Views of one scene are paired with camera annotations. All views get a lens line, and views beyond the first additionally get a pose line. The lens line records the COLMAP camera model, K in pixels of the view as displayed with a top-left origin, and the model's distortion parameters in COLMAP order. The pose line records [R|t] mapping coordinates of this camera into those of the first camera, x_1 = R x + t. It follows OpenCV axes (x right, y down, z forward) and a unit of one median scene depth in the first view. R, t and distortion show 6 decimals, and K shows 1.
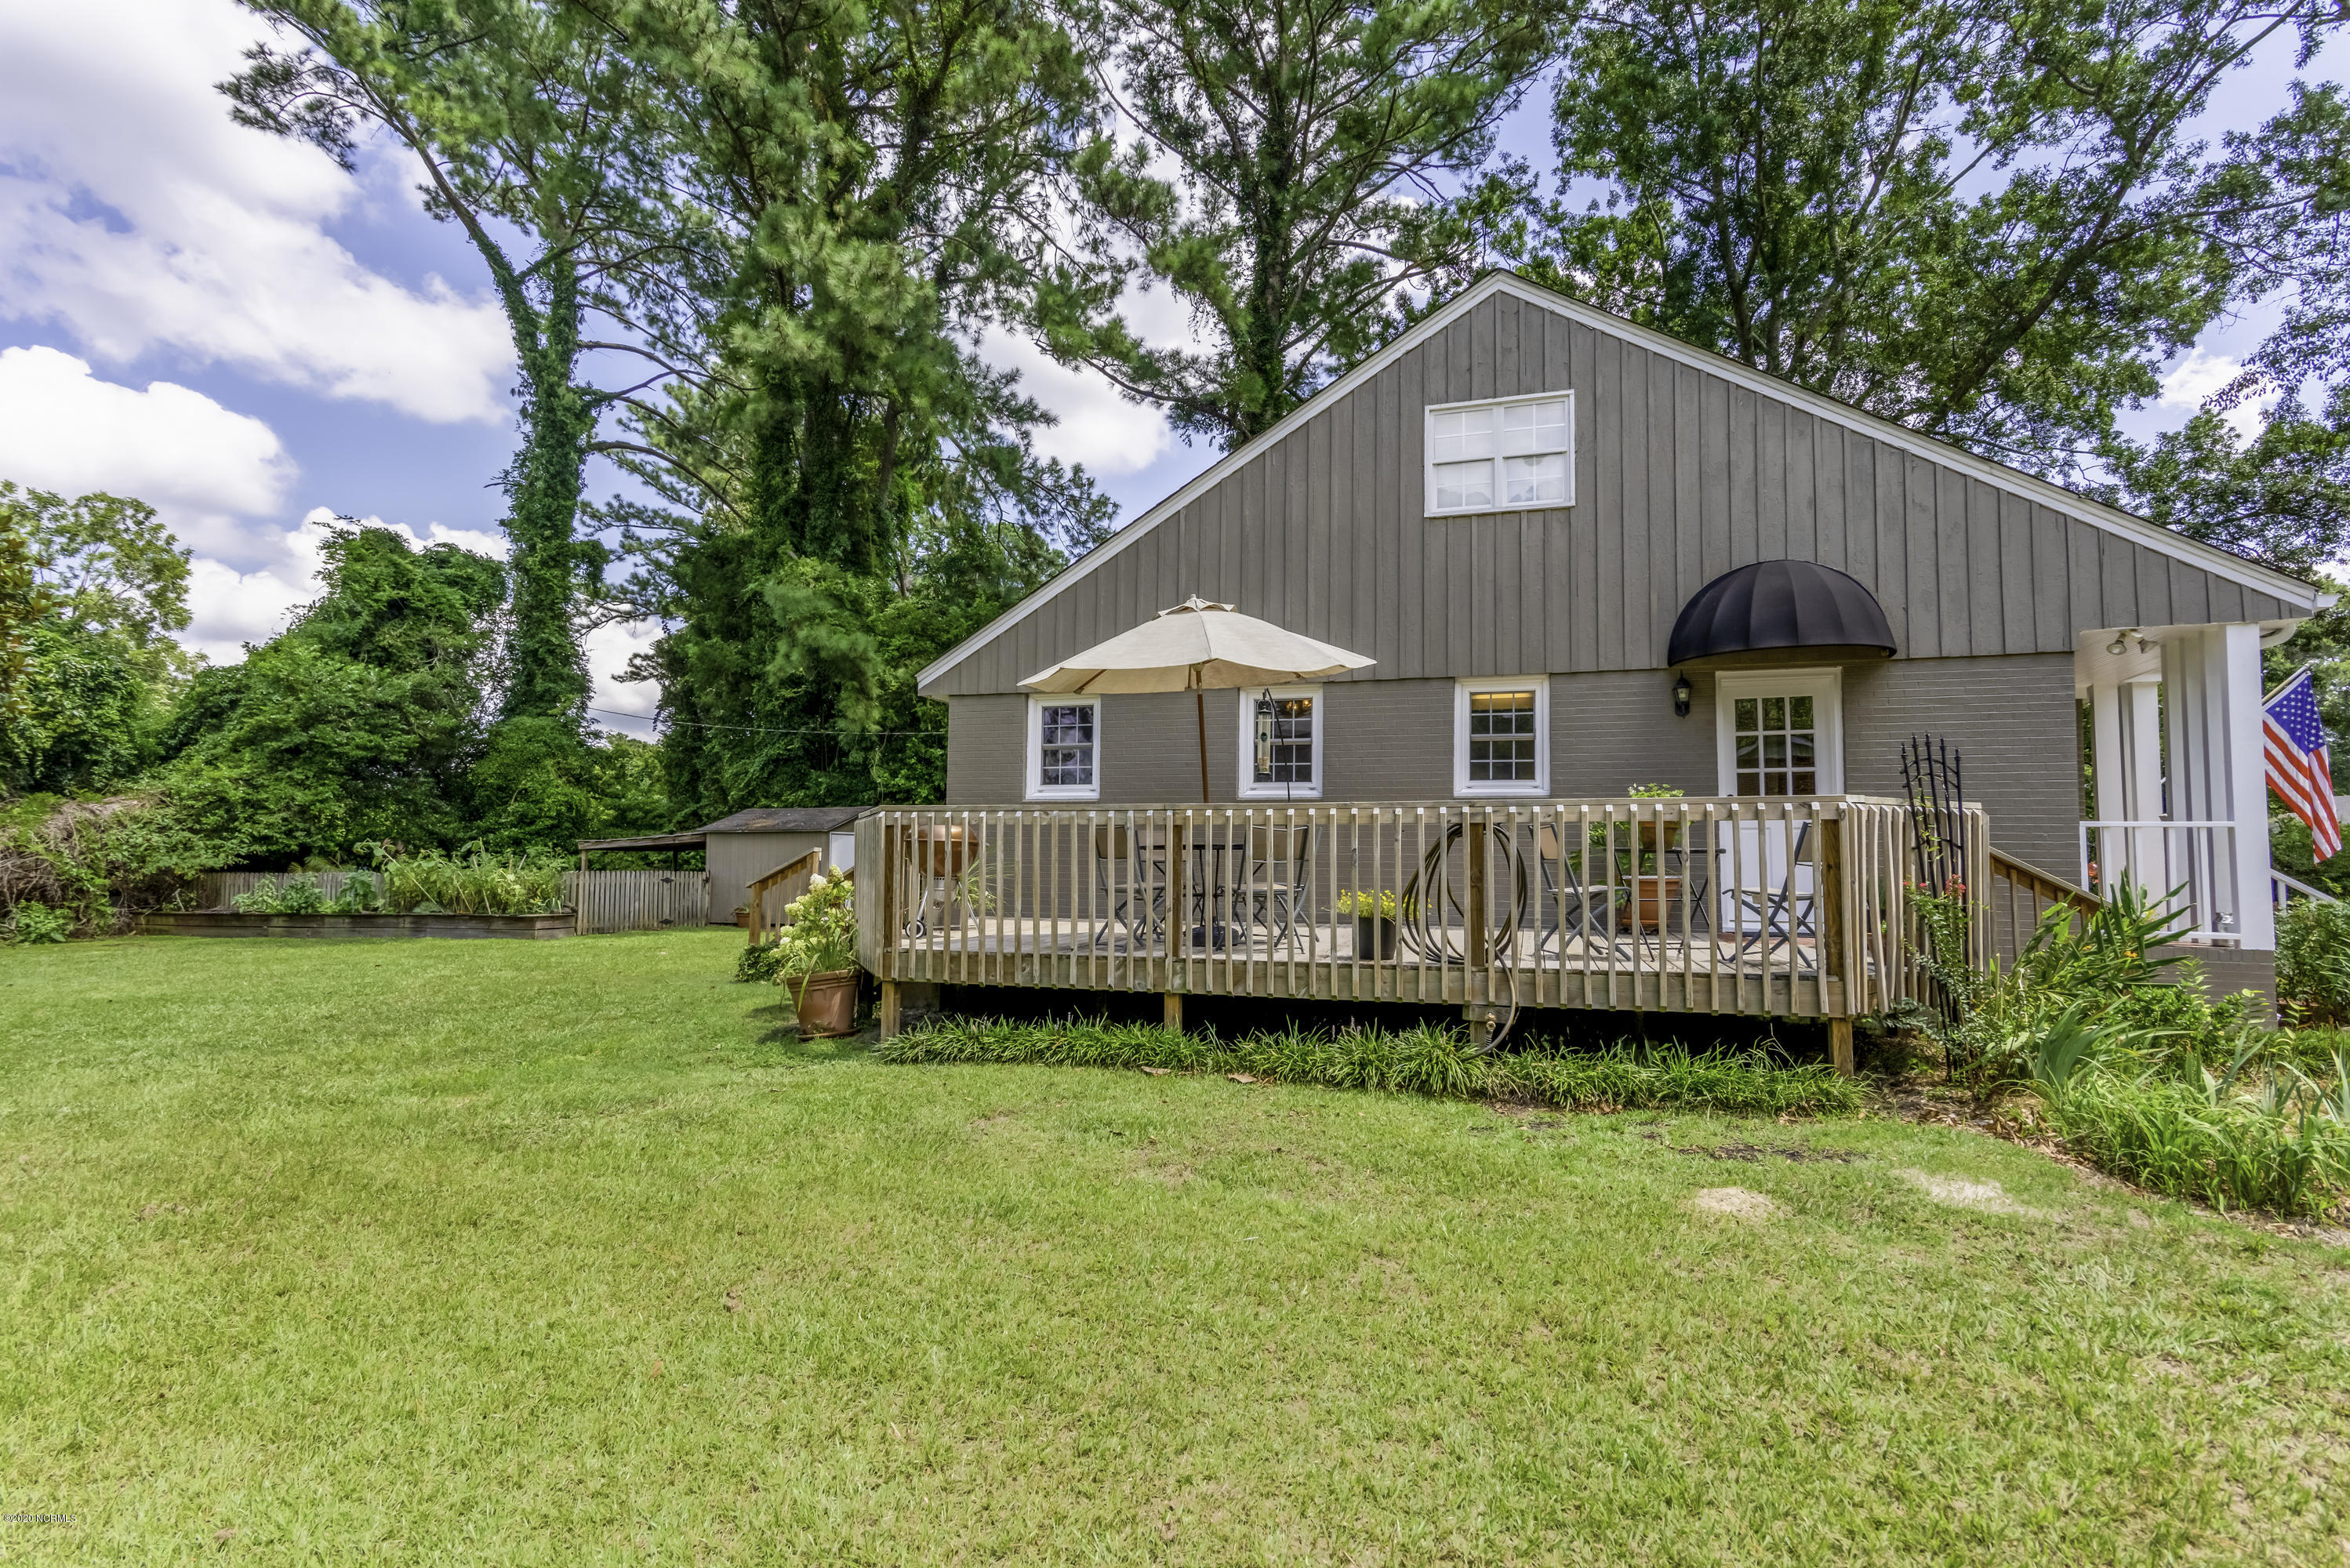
lens RADIAL K [[1138.5, 0, 1172.4], [0, 1138.5, 792.6], [0, 0, 1]] dist [0.021626, -0.000137]
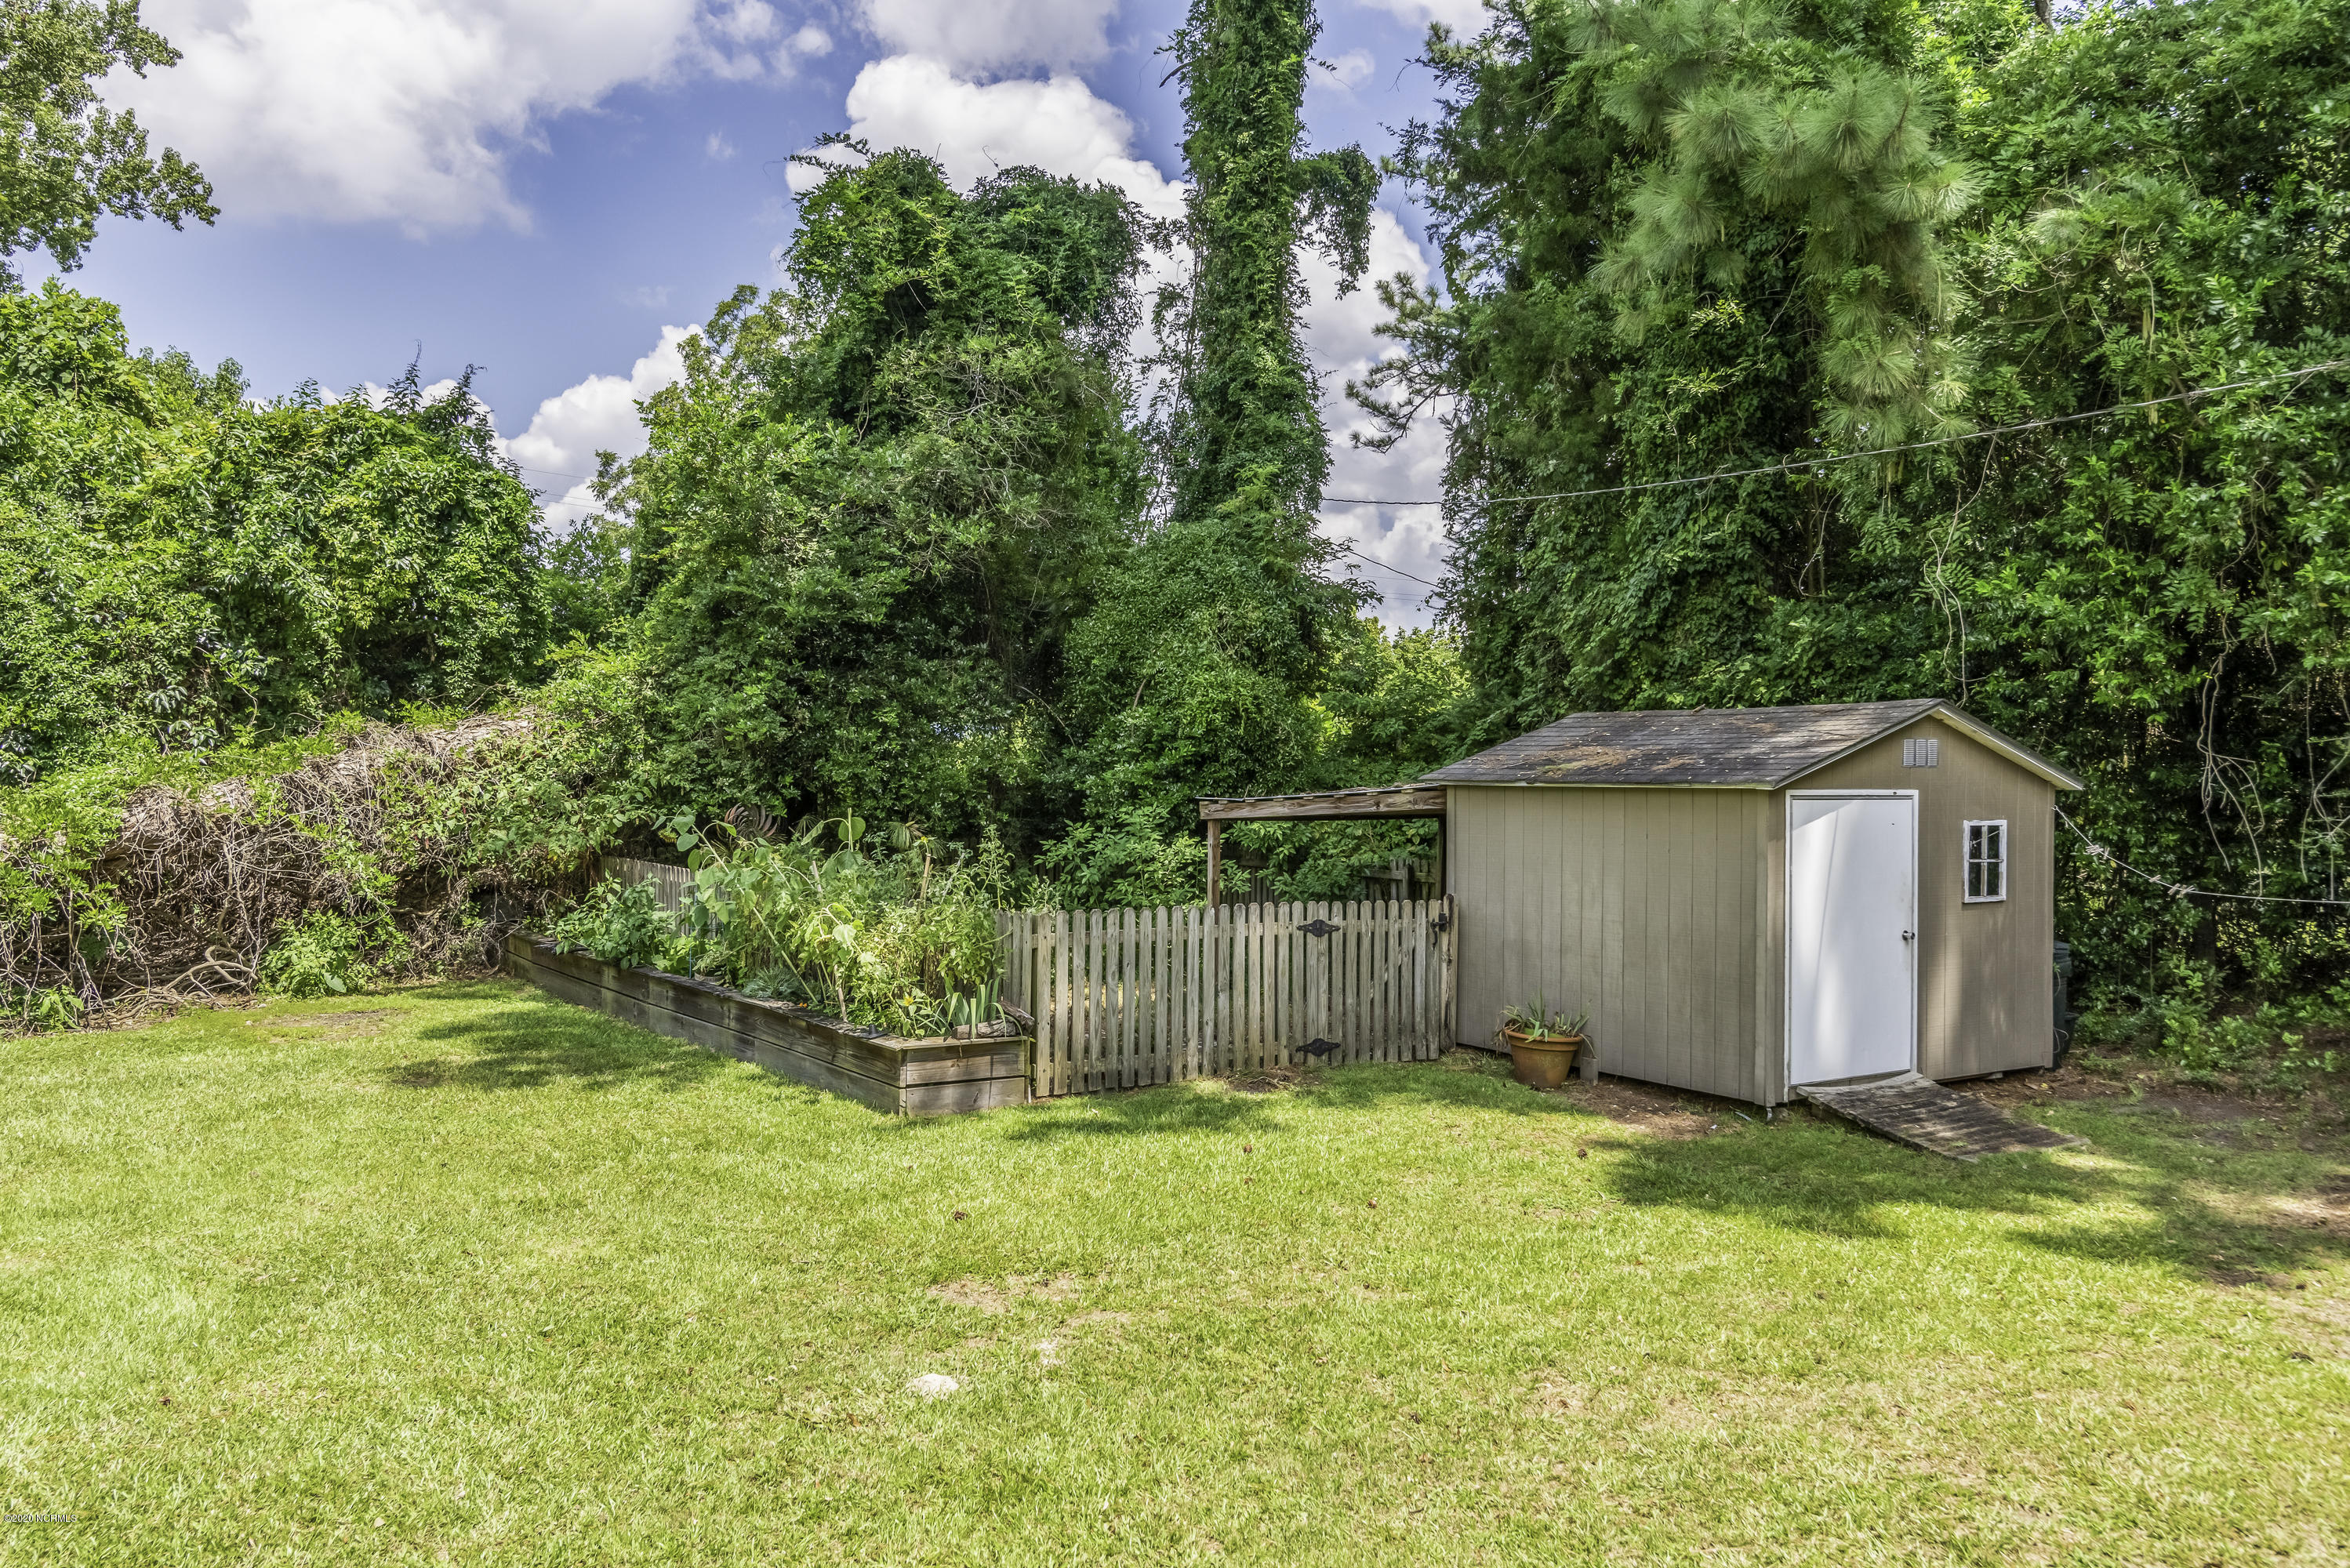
lens RADIAL K [[1776.3, 0, 1170.7], [0, 1776.3, 787.6], [0, 0, 1]] dist [0.001644, -0.002166]
pose [[0.771506, 0.009426, -0.636153, -0.121778], [0.033529, 0.997898, 0.055449, 0.002306], [0.635338, -0.064108, 0.769568, 0.505957]]
